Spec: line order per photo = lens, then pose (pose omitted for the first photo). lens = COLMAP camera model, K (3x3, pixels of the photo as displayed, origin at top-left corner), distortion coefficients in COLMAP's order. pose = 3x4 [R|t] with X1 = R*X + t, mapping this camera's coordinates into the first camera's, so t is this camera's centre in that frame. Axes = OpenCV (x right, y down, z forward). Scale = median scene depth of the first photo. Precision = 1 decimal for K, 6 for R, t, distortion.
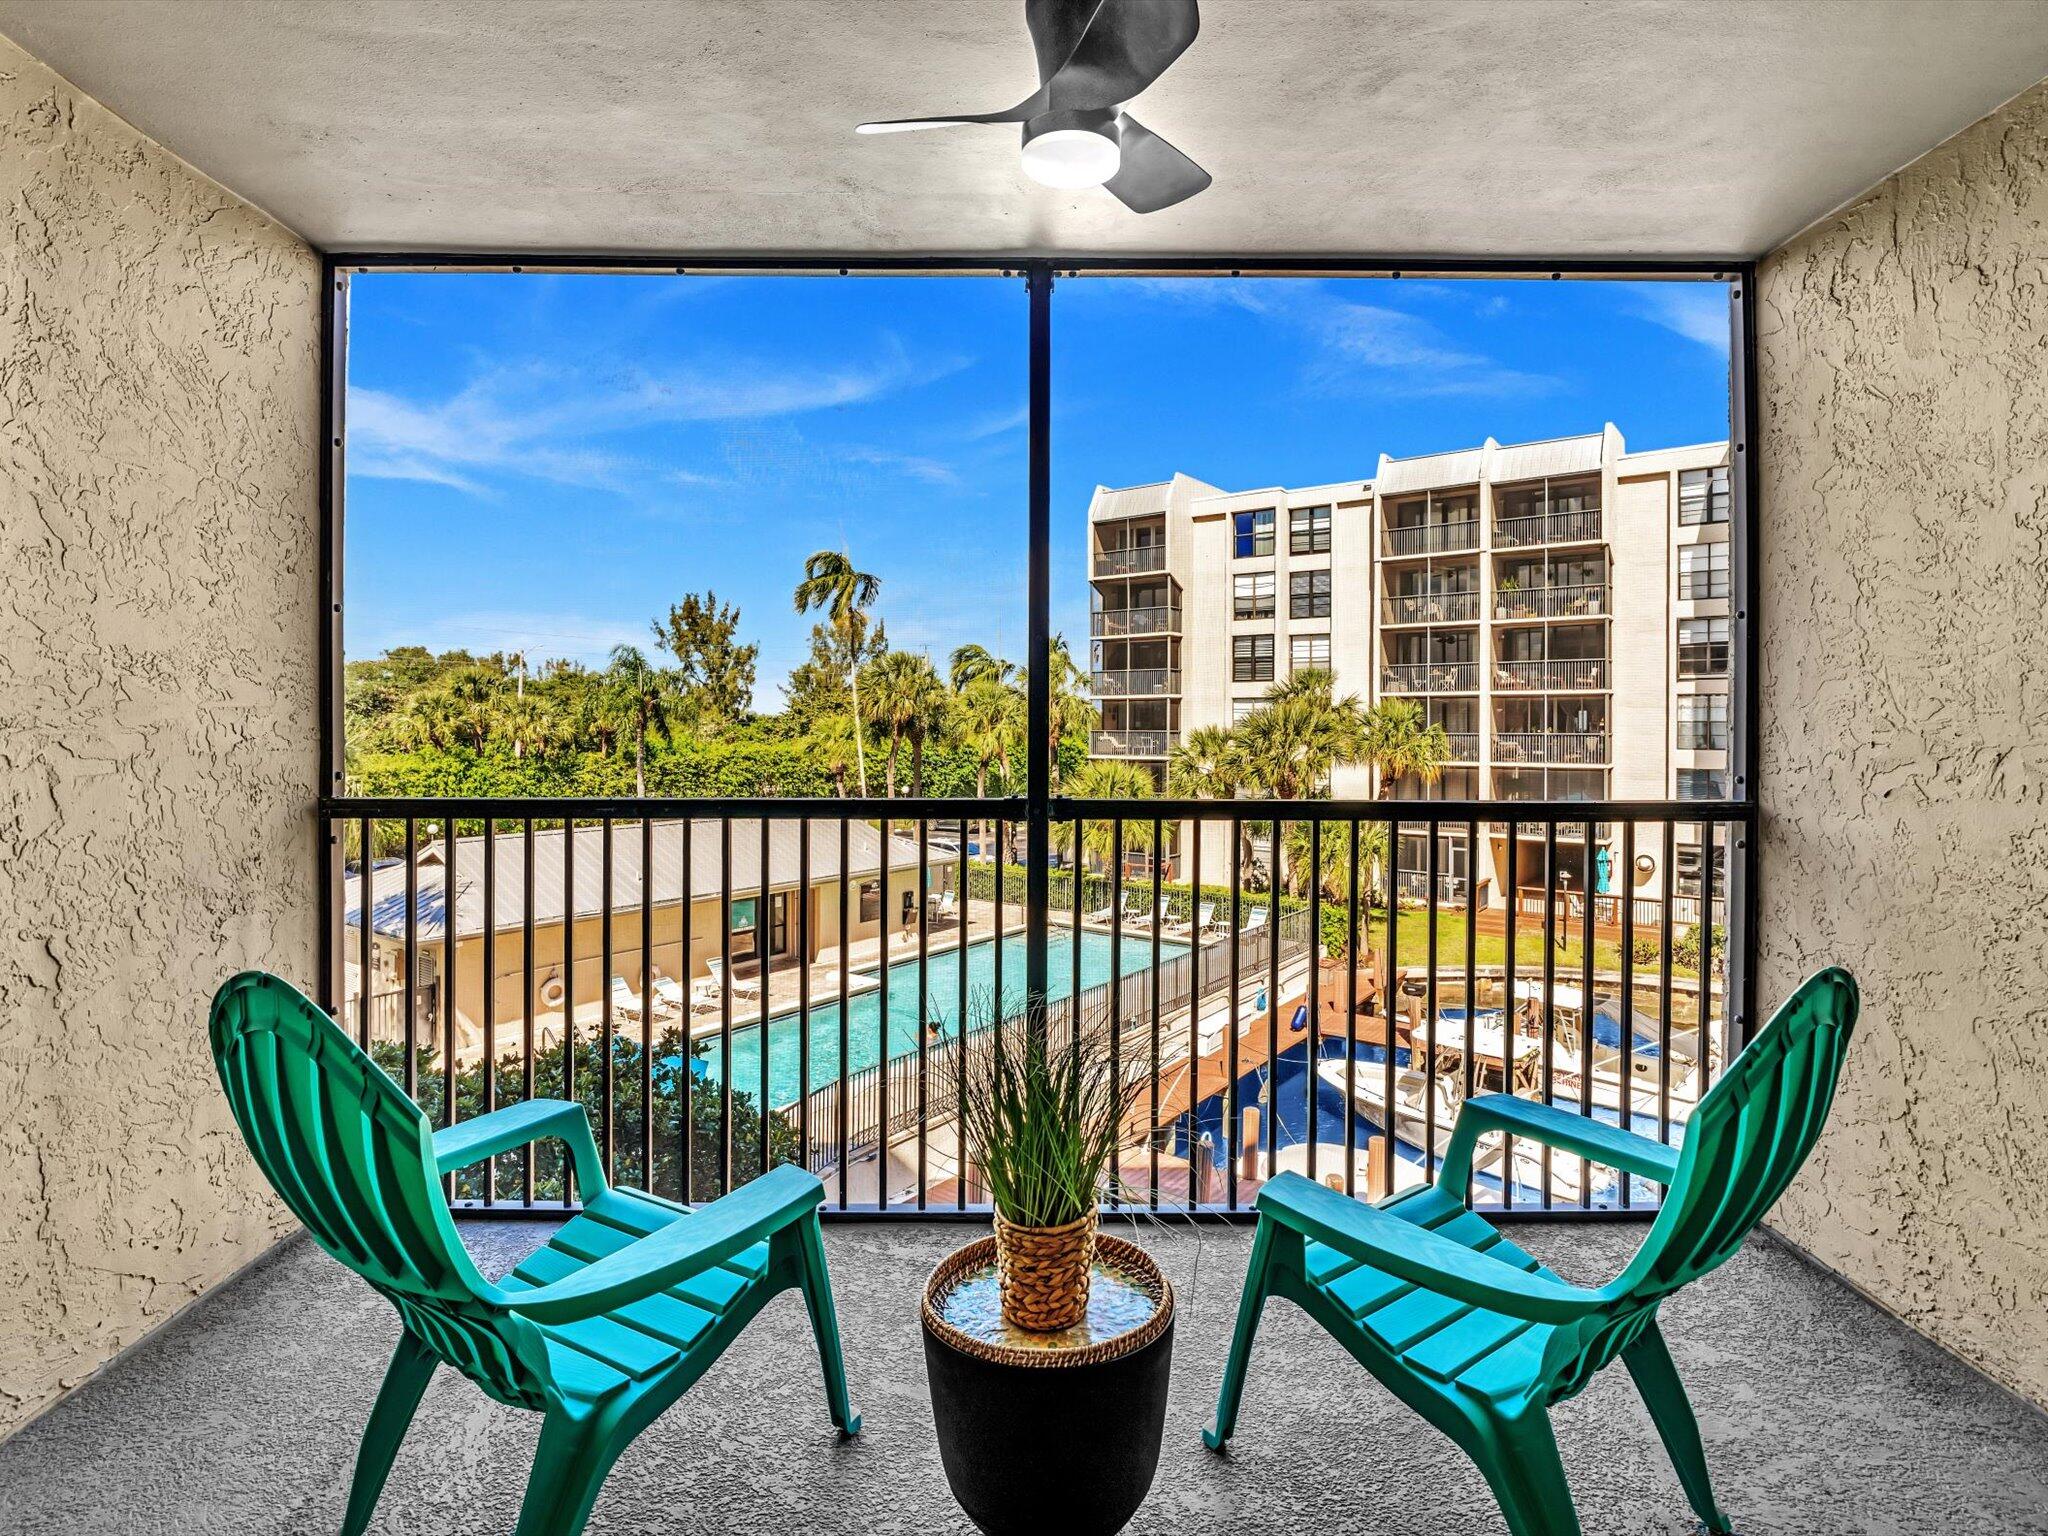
lens RADIAL K [[1037.1, 0, 1028.7], [0, 1037.1, 727.3], [0, 0, 1]] dist [-0.006386, 0.002073]
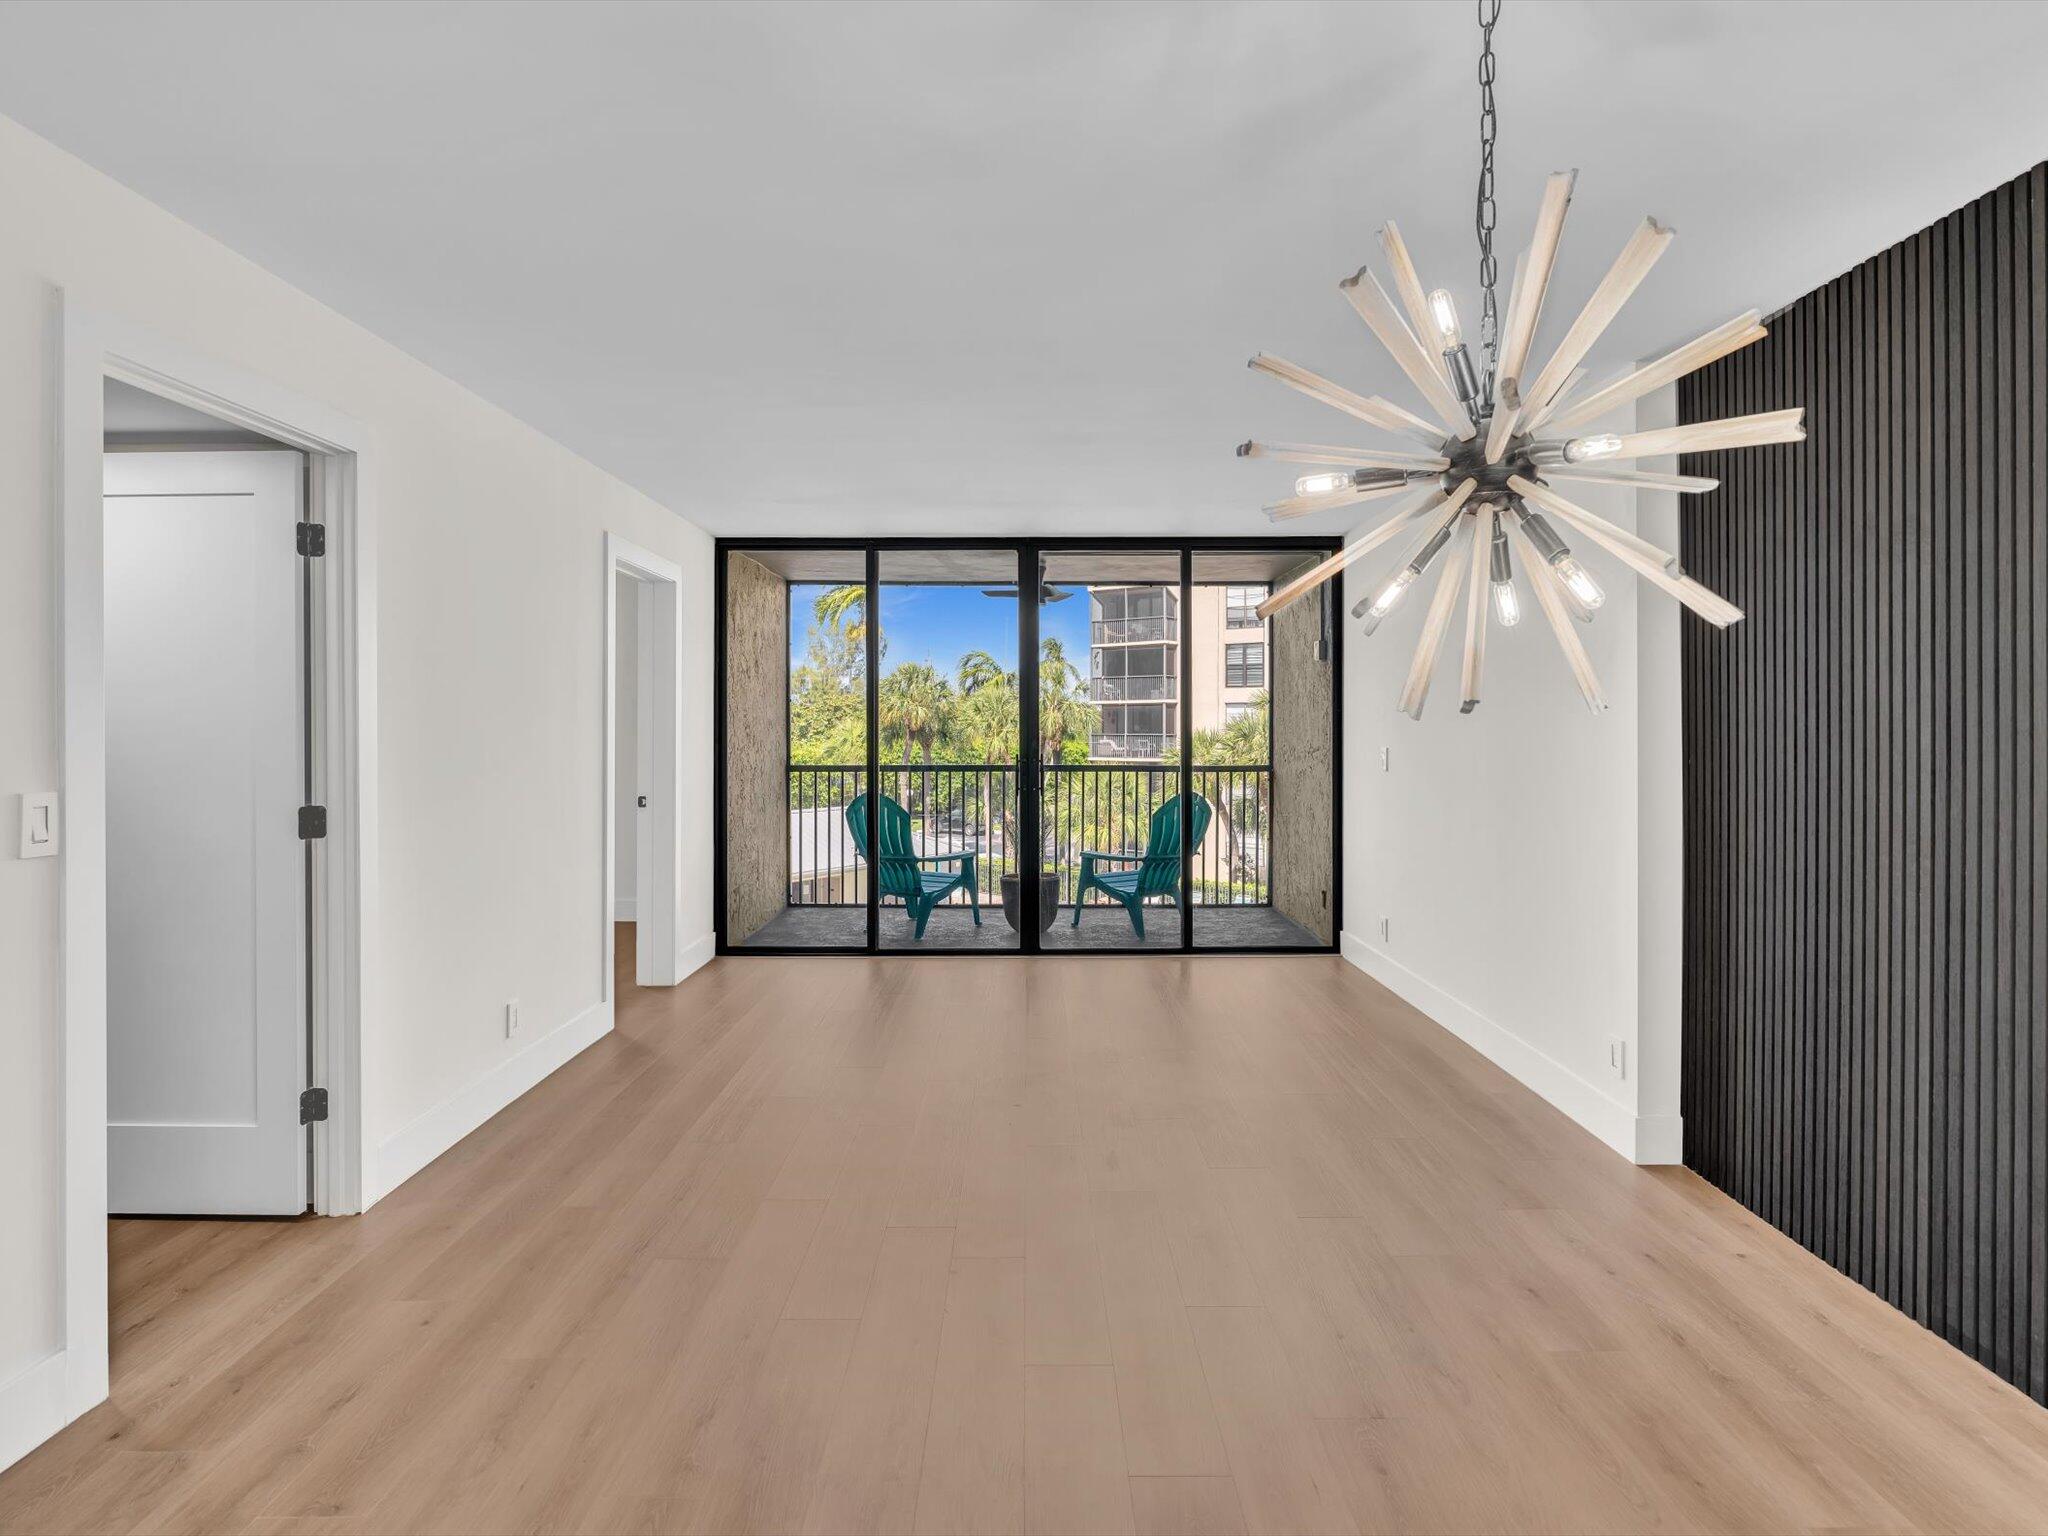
lens RADIAL K [[1106.8, 0, 1018.9], [0, 1106.8, 733.1], [0, 0, 1]] dist [-0.012581, 0.004667]
pose [[0.999916, -0.002556, -0.012727, 0.001404], [0.002597, 0.999992, 0.003172, -0.002131], [0.012718, -0.003204, 0.999914, -0.148592]]
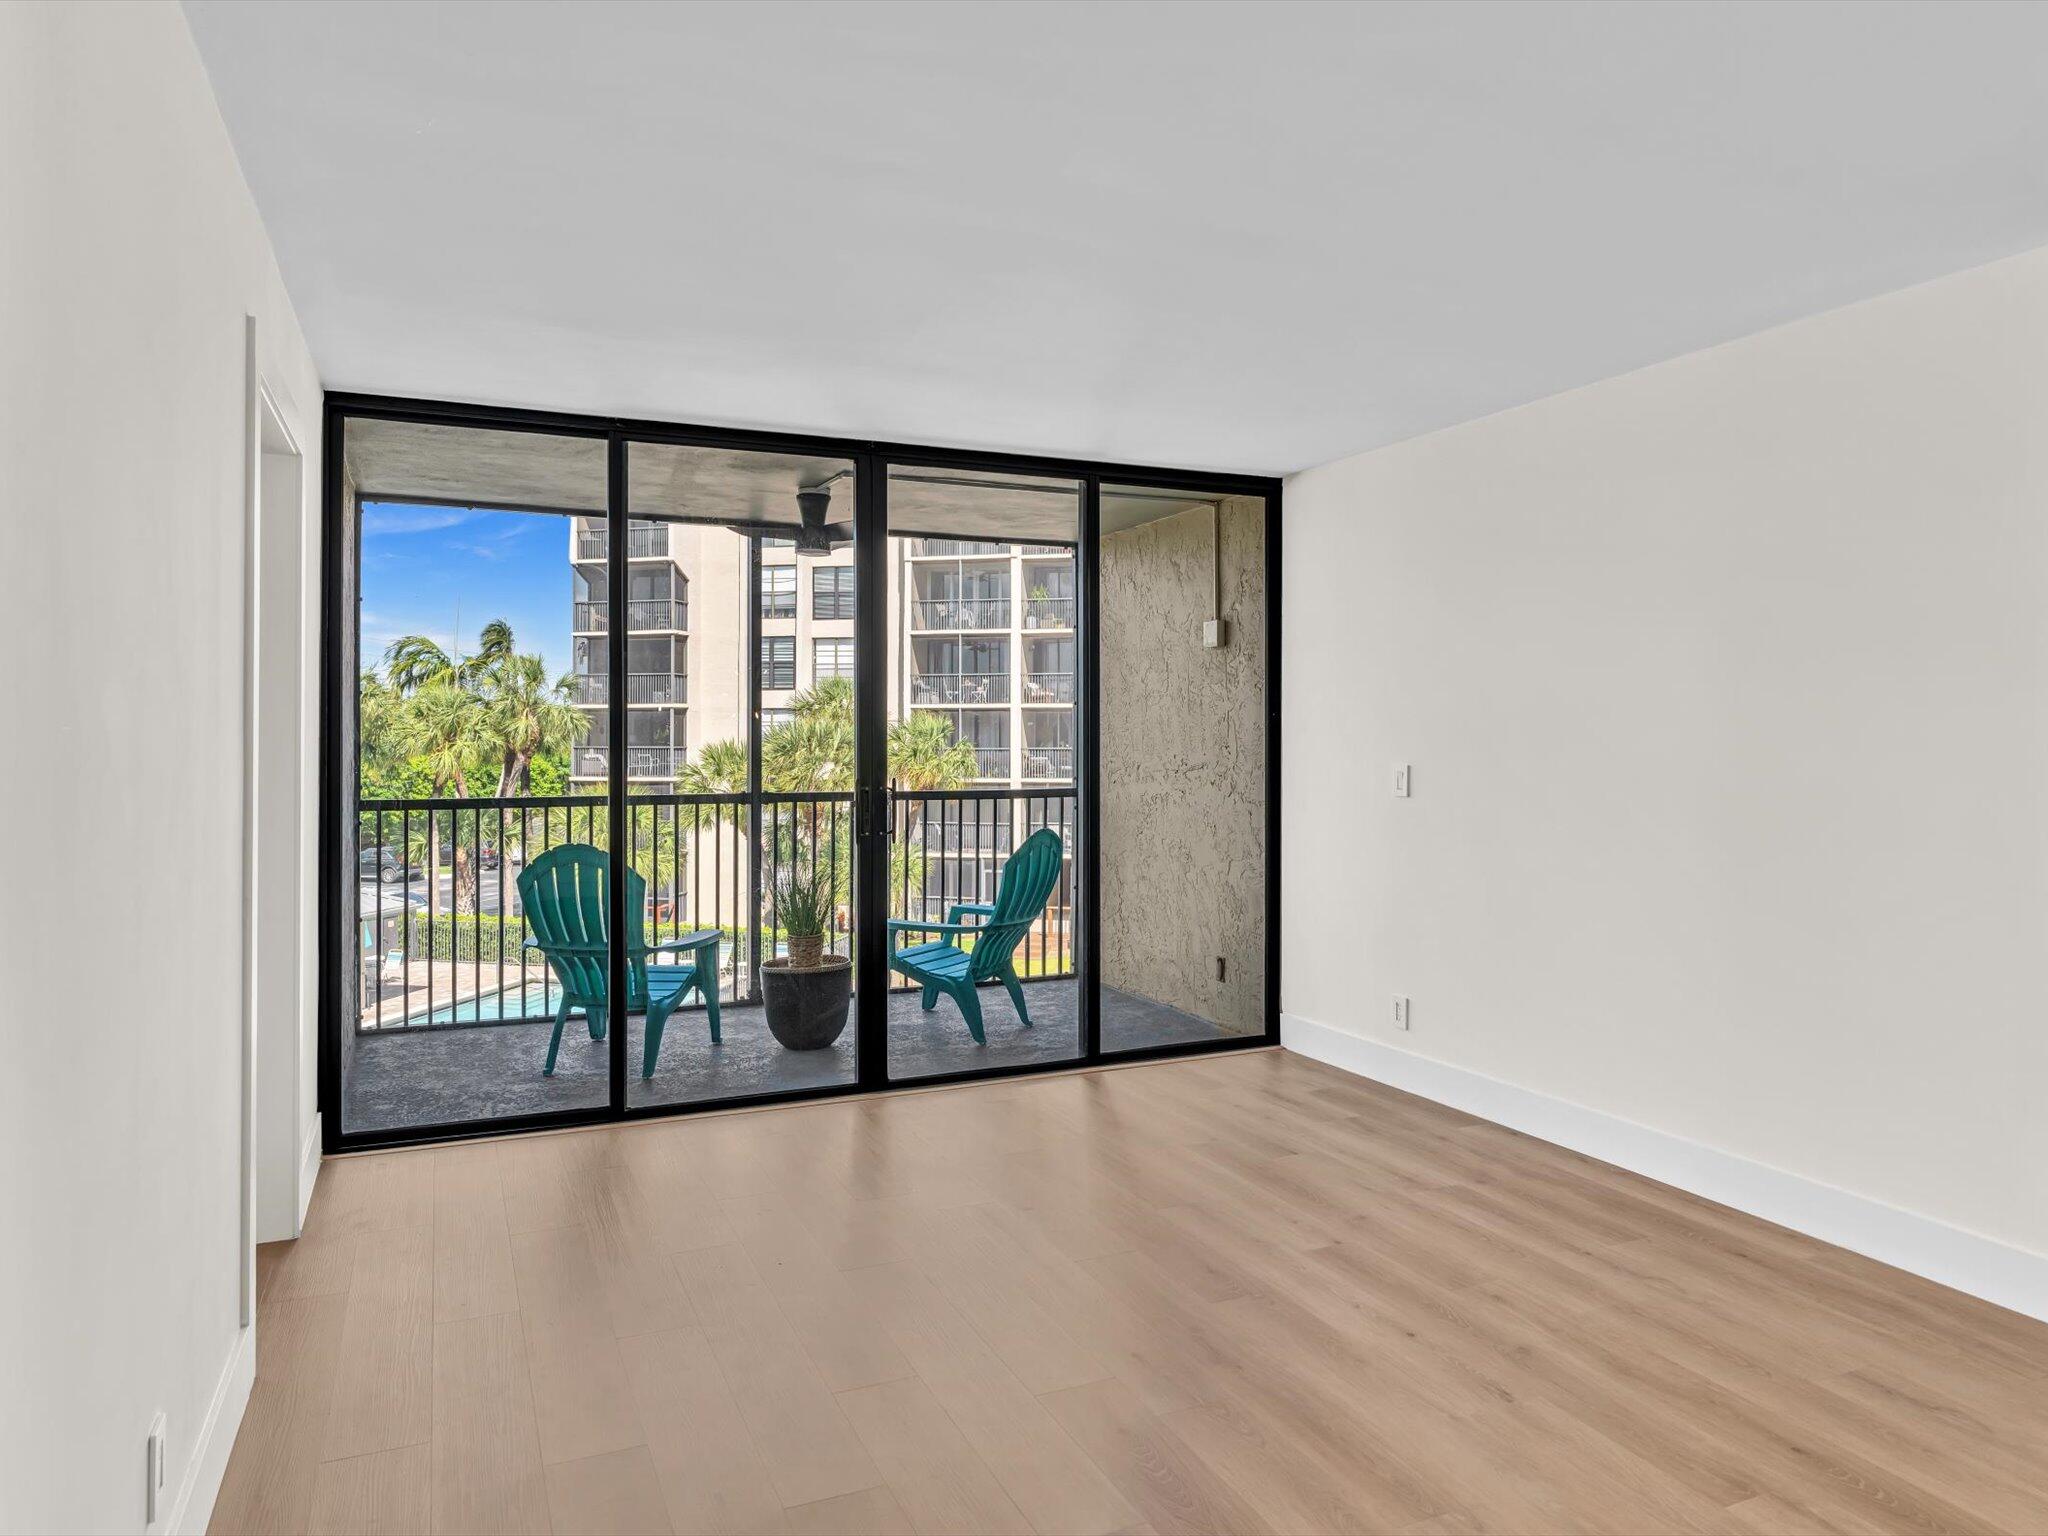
lens RADIAL K [[1310.0, 0, 1014.4], [0, 1310.0, 729.6], [0, 0, 1]] dist [-0.009175, 0.000746]
pose [[0.918340, 0.000804, 0.395791, -0.036646], [0.002456, 0.999967, -0.007730, -0.002157], [-0.395785, 0.008071, 0.918308, -0.103709]]
